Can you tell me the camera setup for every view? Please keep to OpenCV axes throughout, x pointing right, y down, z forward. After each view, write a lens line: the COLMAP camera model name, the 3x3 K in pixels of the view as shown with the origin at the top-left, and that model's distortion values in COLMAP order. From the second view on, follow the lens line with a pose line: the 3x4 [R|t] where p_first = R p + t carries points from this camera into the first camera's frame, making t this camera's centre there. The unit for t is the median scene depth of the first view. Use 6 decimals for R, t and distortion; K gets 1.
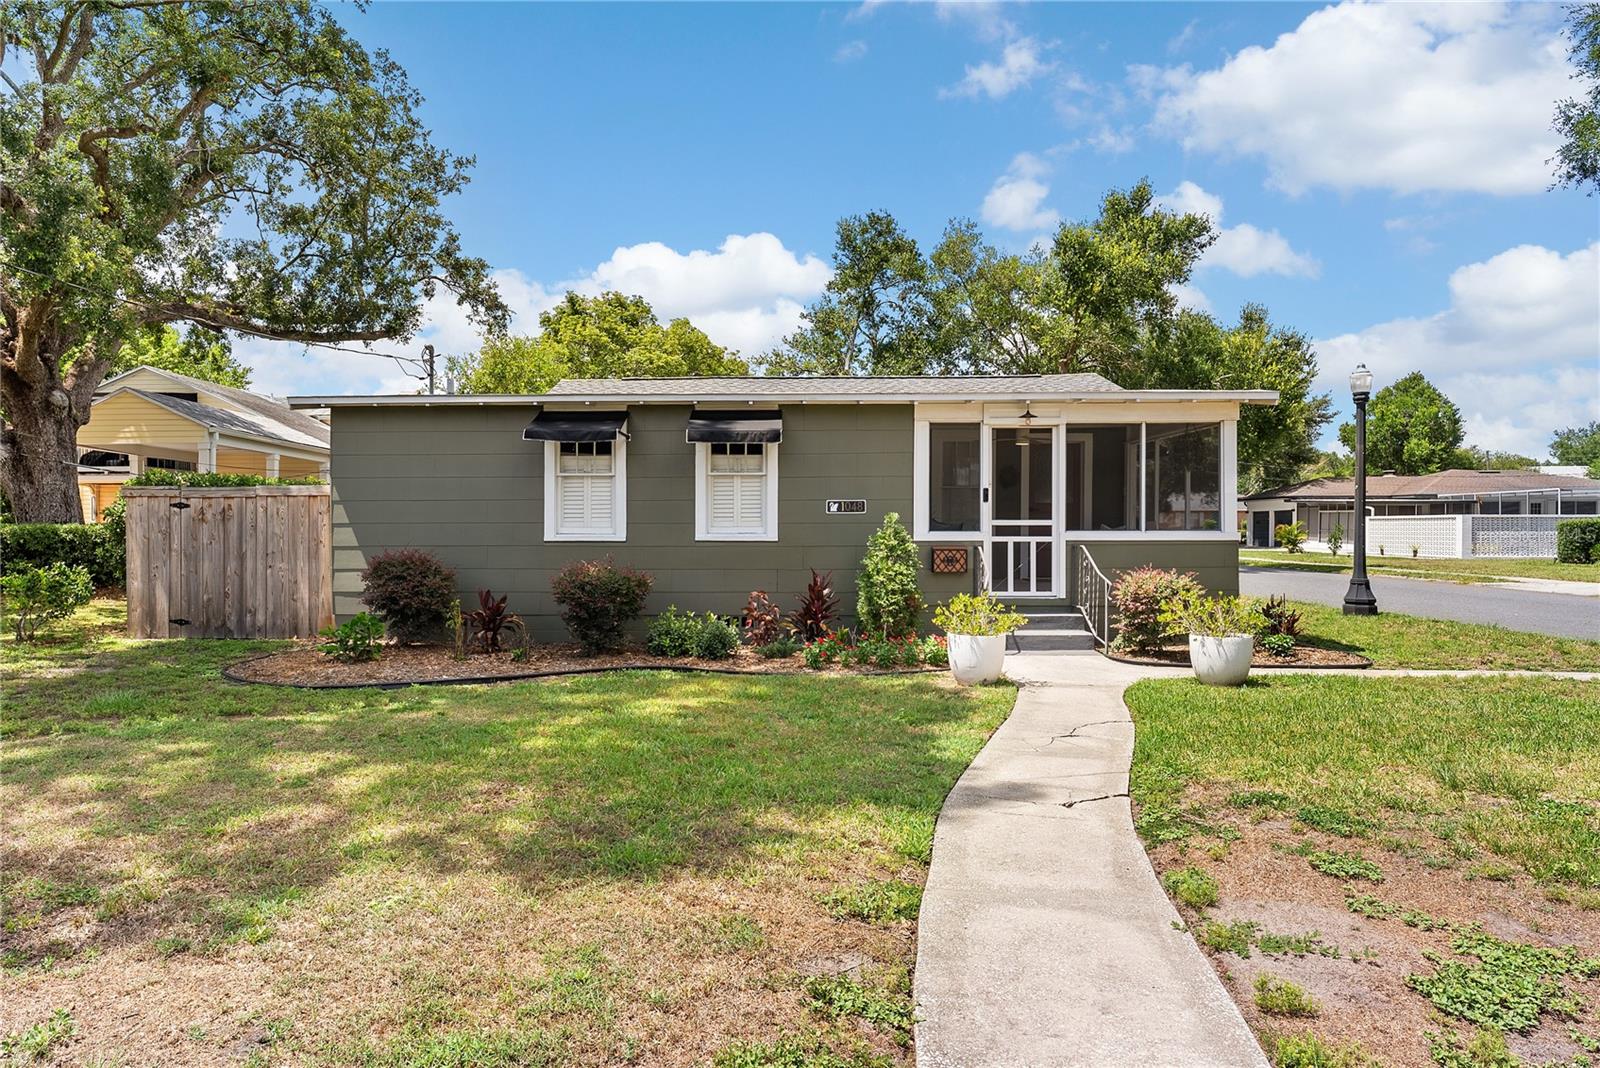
lens RADIAL K [[1012.3, 0, 743.7], [0, 1012.3, 537.2], [0, 0, 1]] dist [-0.013717, 0.006023]
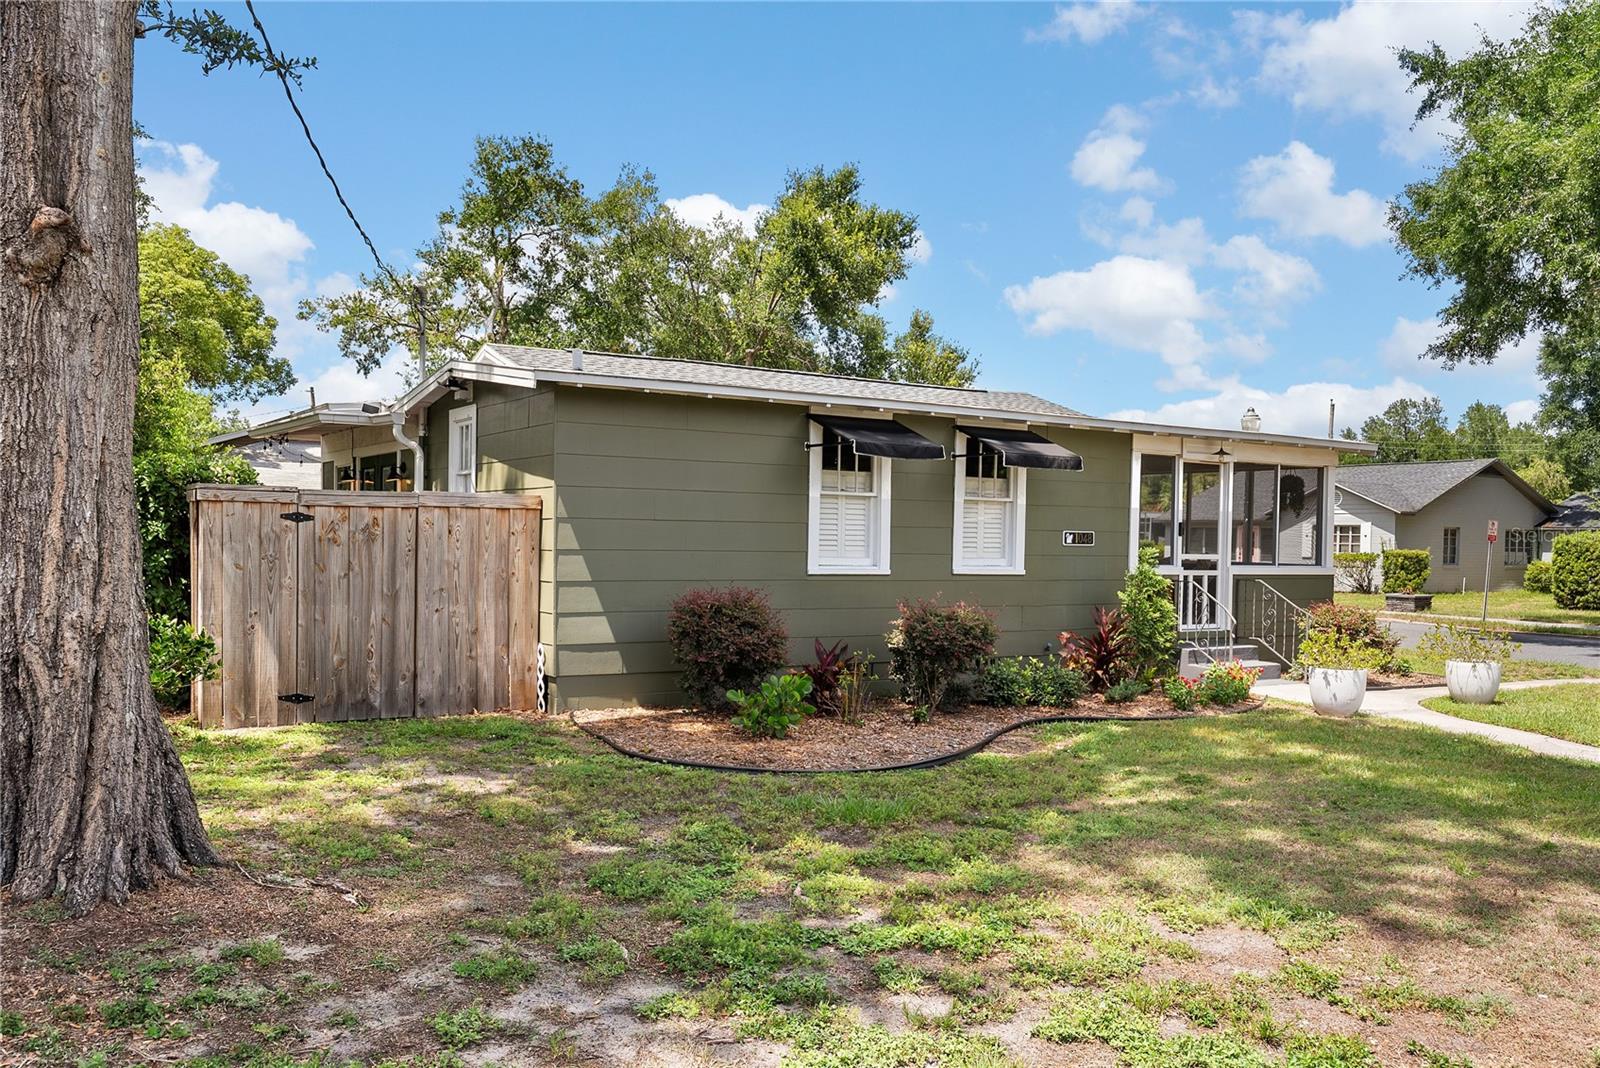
lens RADIAL K [[1262.3, 0, 786.0], [0, 1262.3, 596.7], [0, 0, 1]] dist [0.001752, -0.005356]
pose [[0.834669, -0.009016, 0.550678, -0.741761], [-0.015986, 0.999048, 0.040587, -0.018438], [-0.550520, -0.042680, 0.833730, 0.158918]]
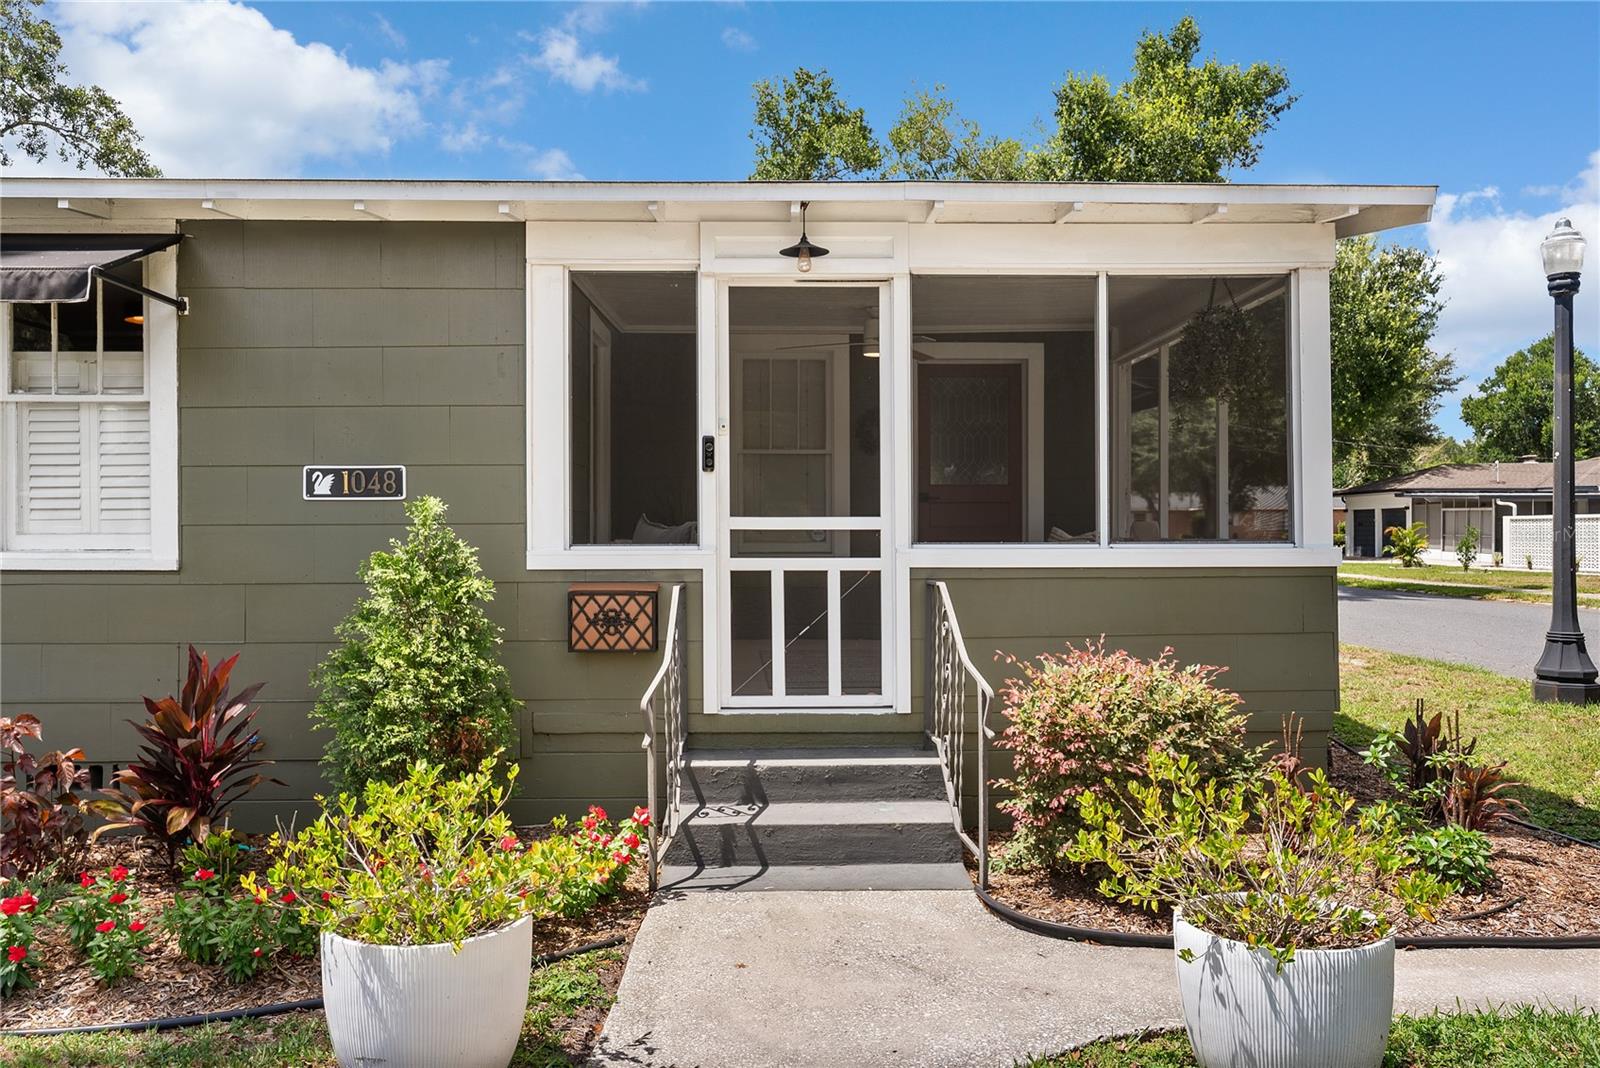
lens RADIAL K [[1262.3, 0, 794.1], [0, 1262.3, 516.8], [0, 0, 1]] dist [0.001752, -0.005356]
pose [[0.998676, -0.000653, 0.051436, 0.234995], [0.001758, 0.999769, -0.021430, -0.005993], [-0.051410, 0.021492, 0.998446, 0.480832]]
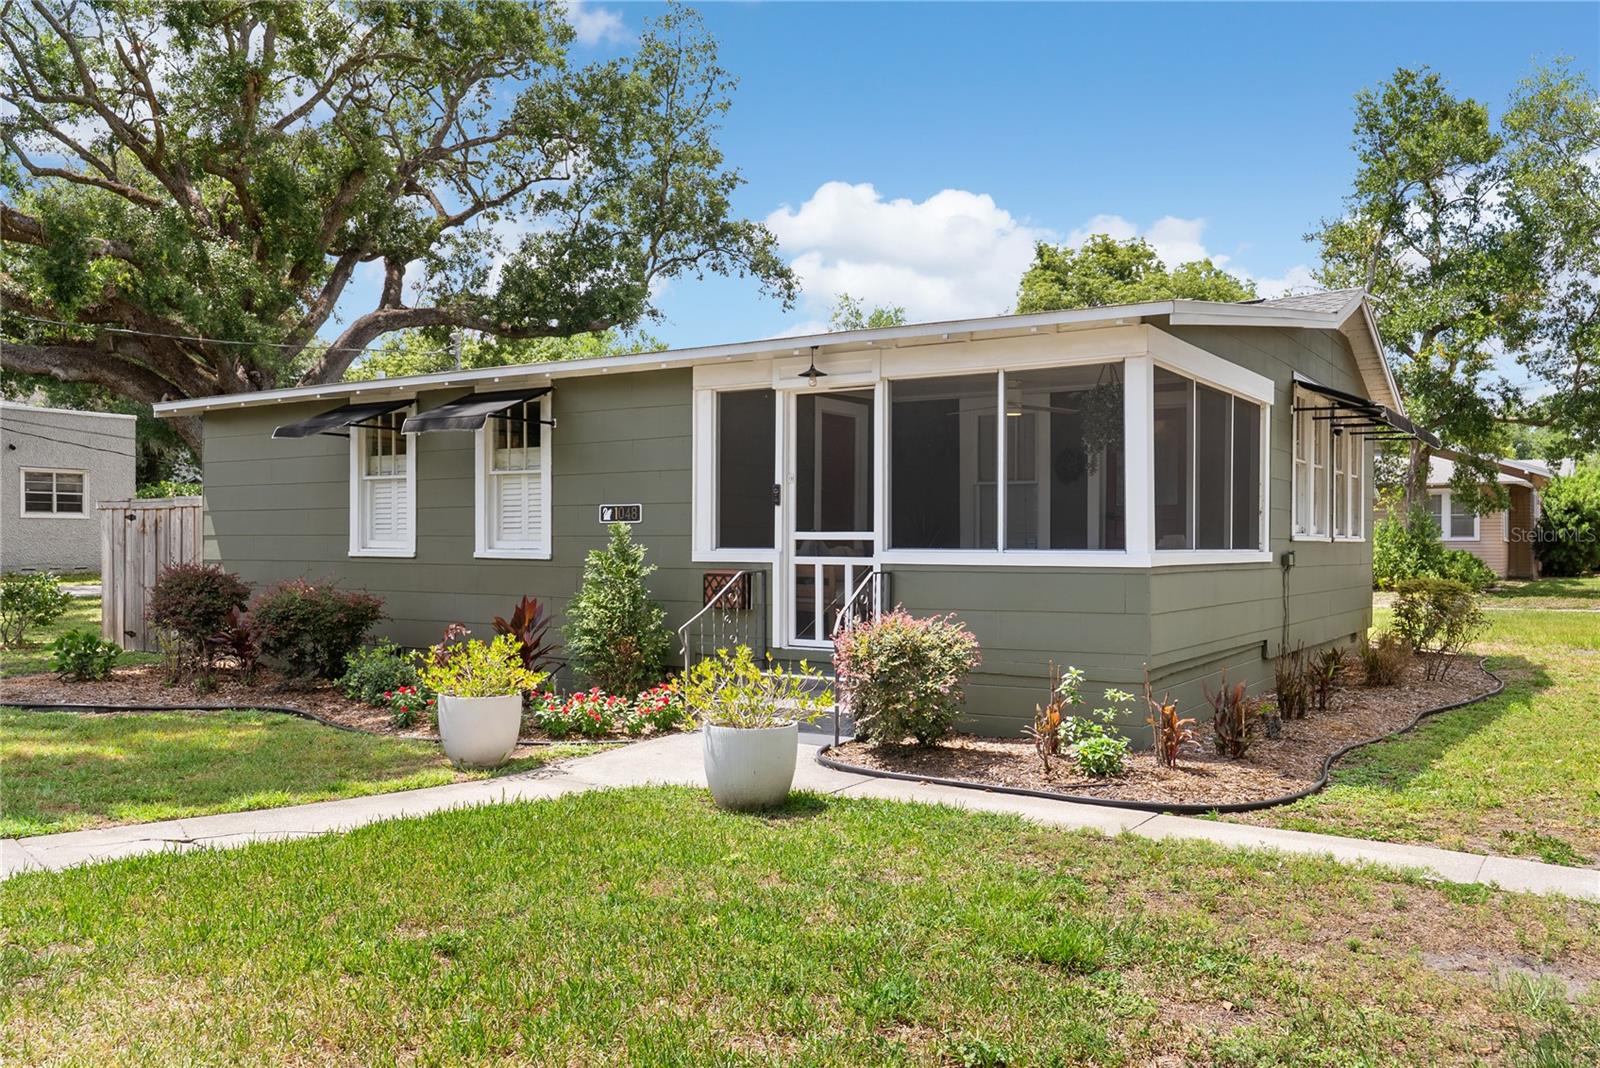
lens RADIAL K [[1262.3, 0, 786.7], [0, 1262.3, 536.5], [0, 0, 1]] dist [0.001752, -0.005356]
pose [[0.853588, 0.001734, -0.520946, 0.649423], [-0.009959, 0.999866, -0.012989, -0.002815], [0.520854, 0.016276, 0.853491, 0.270758]]
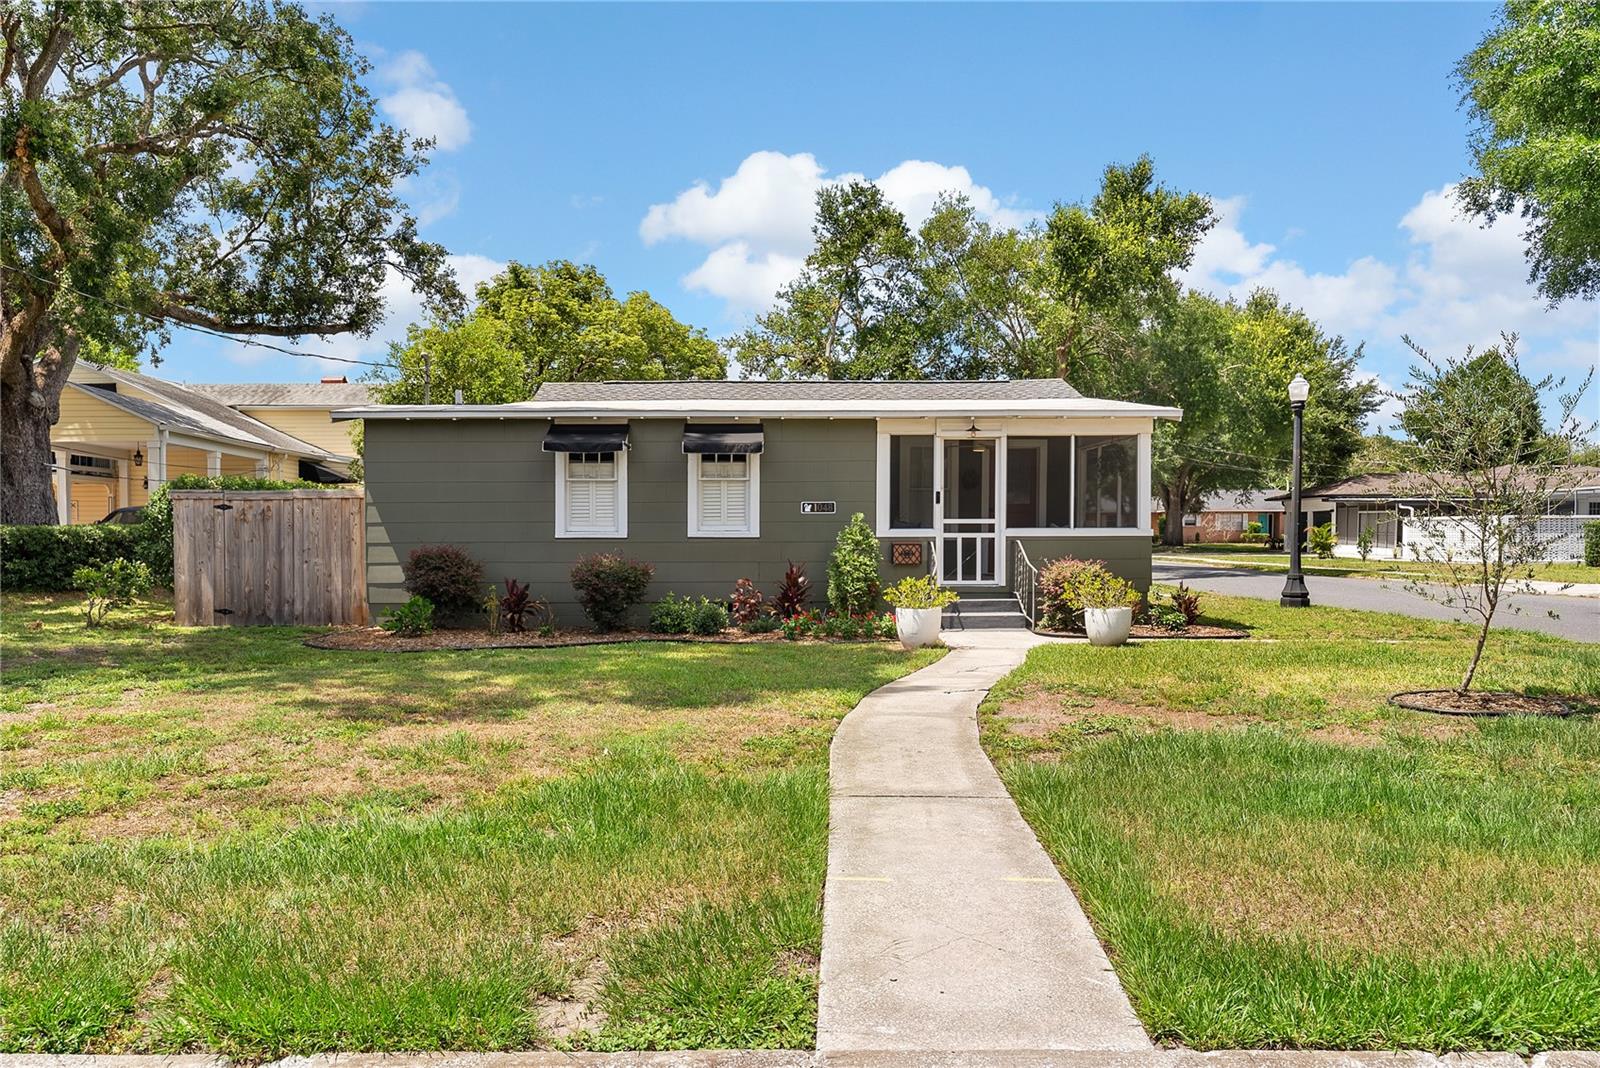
lens RADIAL K [[1262.3, 0, 763.4], [0, 1262.3, 596.5], [0, 0, 1]] dist [0.001752, -0.005356]
pose [[0.998927, -0.004089, 0.046131, -0.027399], [0.002220, 0.999177, 0.040490, 0.012221], [-0.046259, -0.040344, 0.998114, -0.423024]]
